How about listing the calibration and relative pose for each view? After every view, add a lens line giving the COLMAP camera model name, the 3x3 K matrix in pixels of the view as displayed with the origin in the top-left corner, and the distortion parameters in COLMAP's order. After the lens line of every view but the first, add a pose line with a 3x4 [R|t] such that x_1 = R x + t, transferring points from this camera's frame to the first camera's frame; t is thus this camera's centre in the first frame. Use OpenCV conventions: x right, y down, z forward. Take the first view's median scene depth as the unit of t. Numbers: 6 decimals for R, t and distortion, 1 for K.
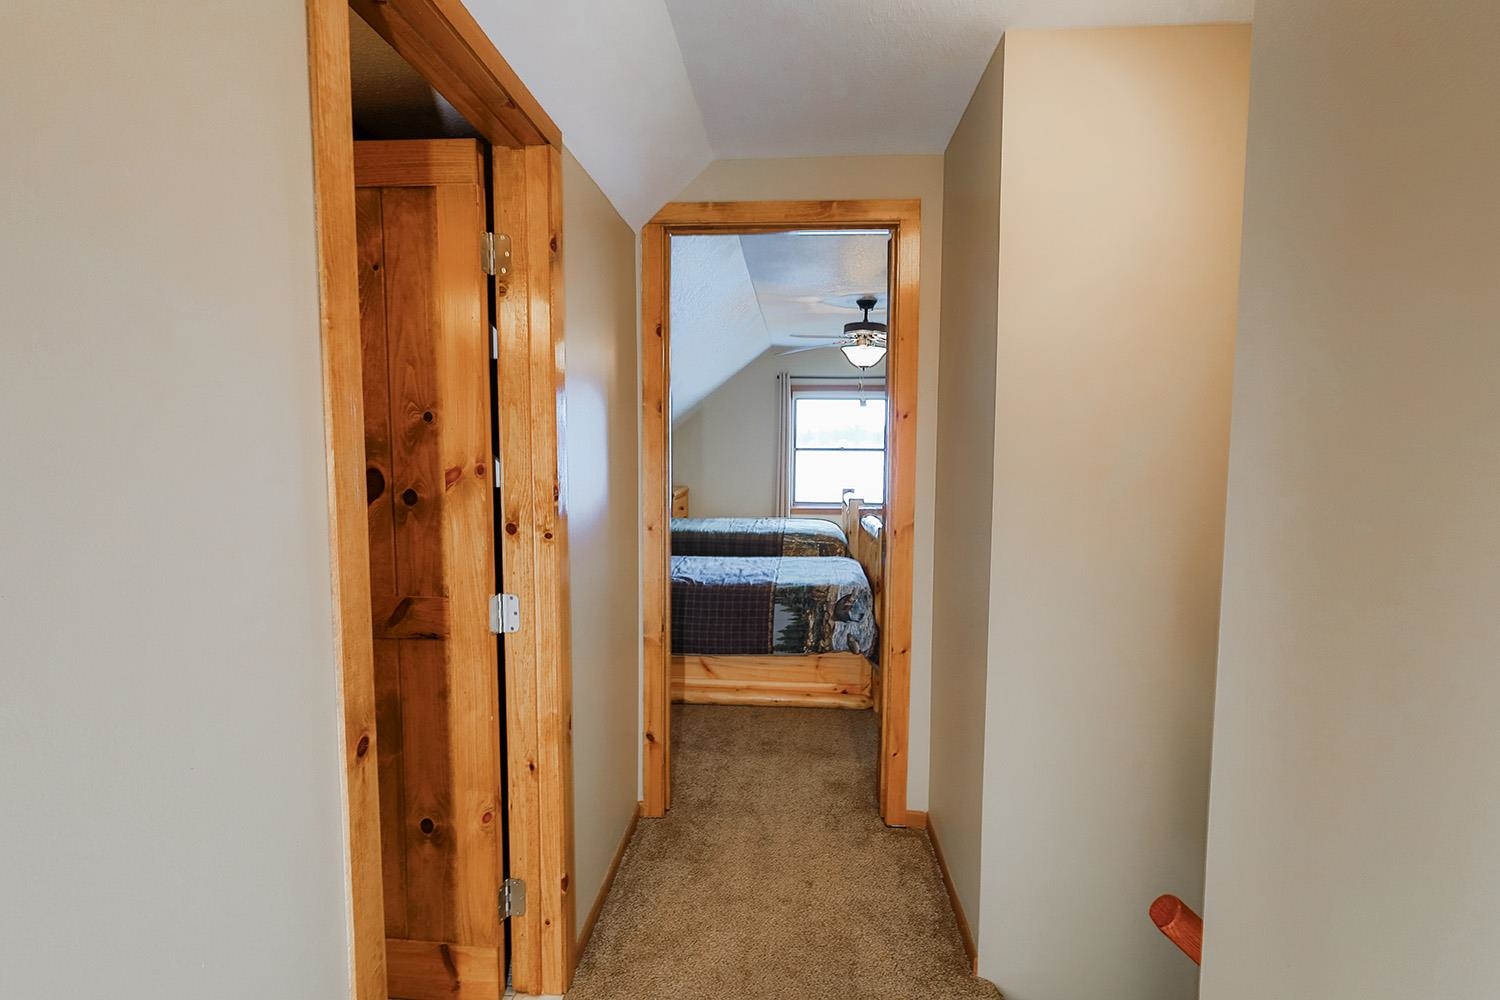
lens RADIAL K [[732.5, 0, 753.3], [0, 732.5, 498.8], [0, 0, 1]] dist [-0.000989, 0.000399]
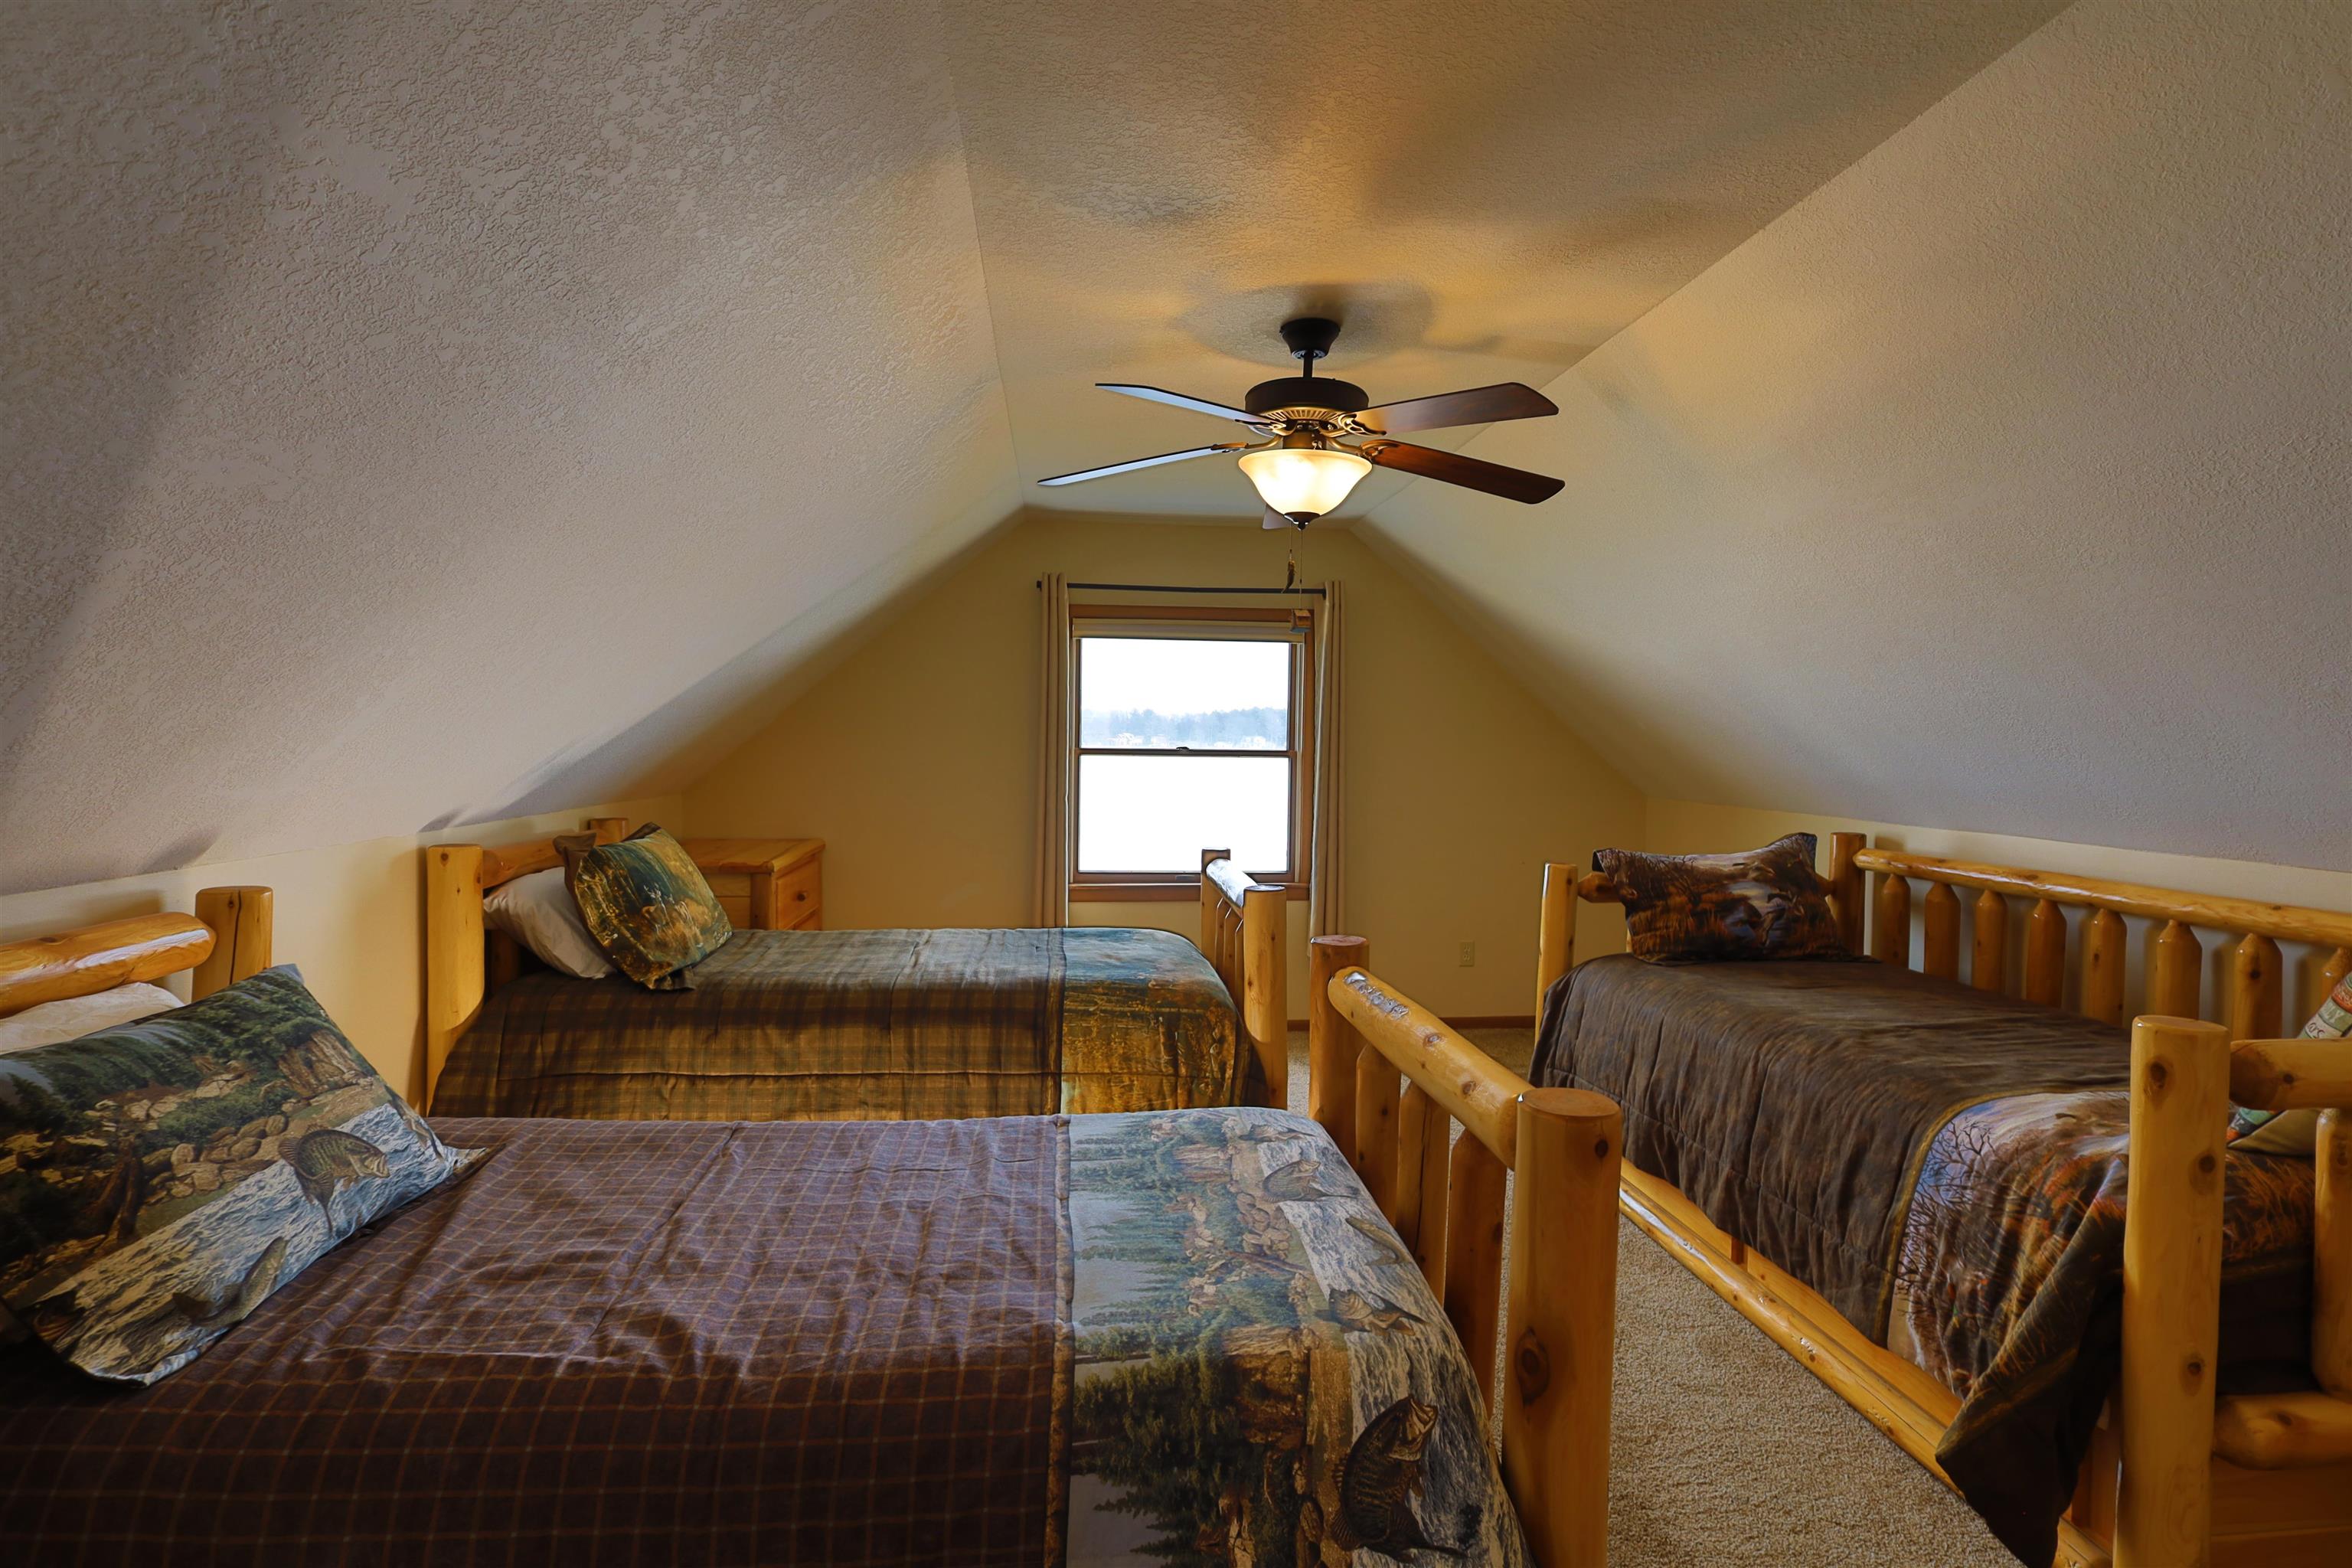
lens RADIAL K [[1148.5, 0, 1181.2], [0, 1148.5, 782.1], [0, 0, 1]] dist [-0.000989, 0.000399]
pose [[0.985787, -0.002183, 0.167986, 0.003570], [0.008544, 0.999273, -0.037153, -0.035254], [-0.167783, 0.038060, 0.985089, 0.475217]]
